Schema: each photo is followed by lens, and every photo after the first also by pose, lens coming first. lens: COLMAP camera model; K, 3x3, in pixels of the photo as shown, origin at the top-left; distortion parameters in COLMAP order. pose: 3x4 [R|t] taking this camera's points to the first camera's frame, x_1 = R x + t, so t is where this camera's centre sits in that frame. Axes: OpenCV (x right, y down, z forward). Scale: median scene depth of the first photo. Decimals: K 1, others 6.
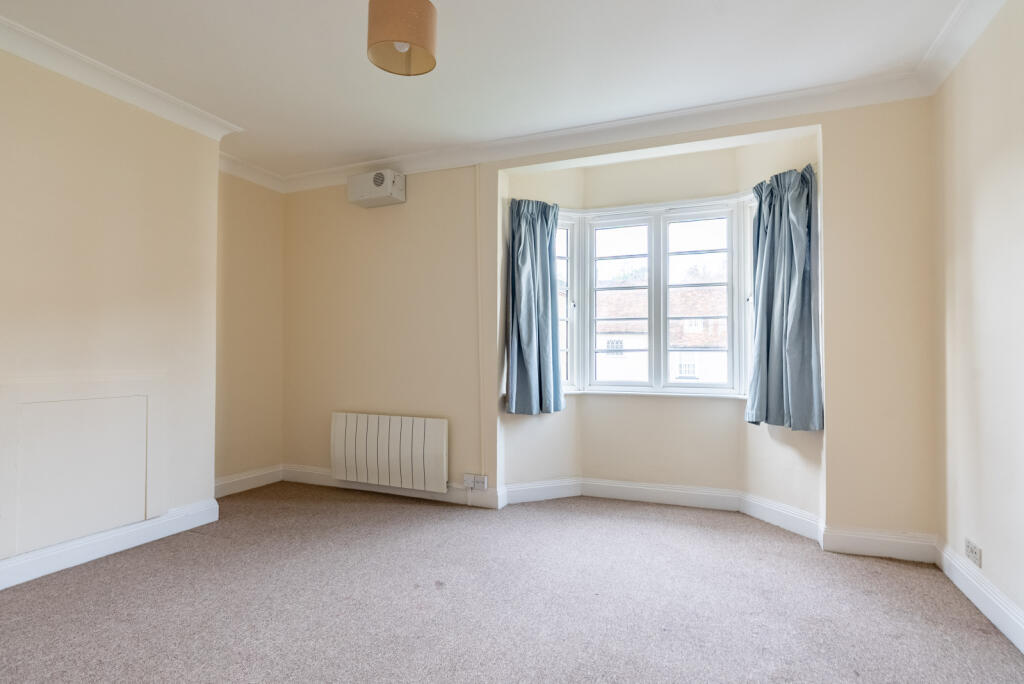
lens RADIAL K [[548.6, 0, 512.0], [0, 548.6, 342.0], [0, 0, 1]] dist [0.000747, 0.001821]
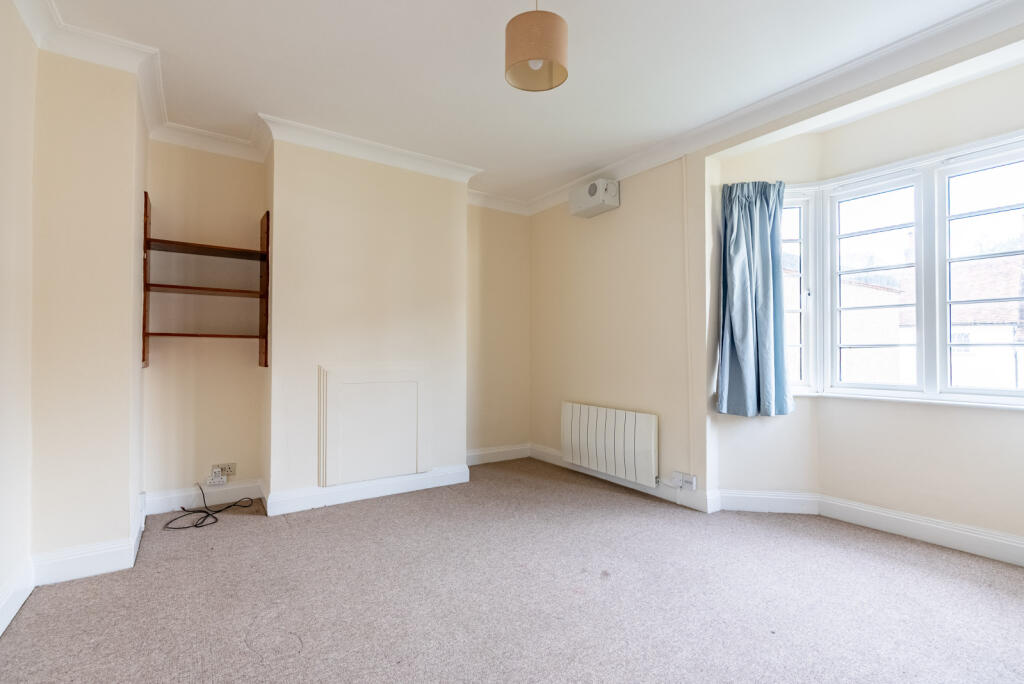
lens RADIAL K [[496.5, 0, 512.0], [0, 496.5, 342.0], [0, 0, 1]] dist [-0.001413, 0.000640]
pose [[0.828672, -0.011385, -0.559619, 0.173272], [0.013139, 0.999913, -0.000886, 0.003710], [0.559581, -0.006618, 0.828749, 0.094695]]
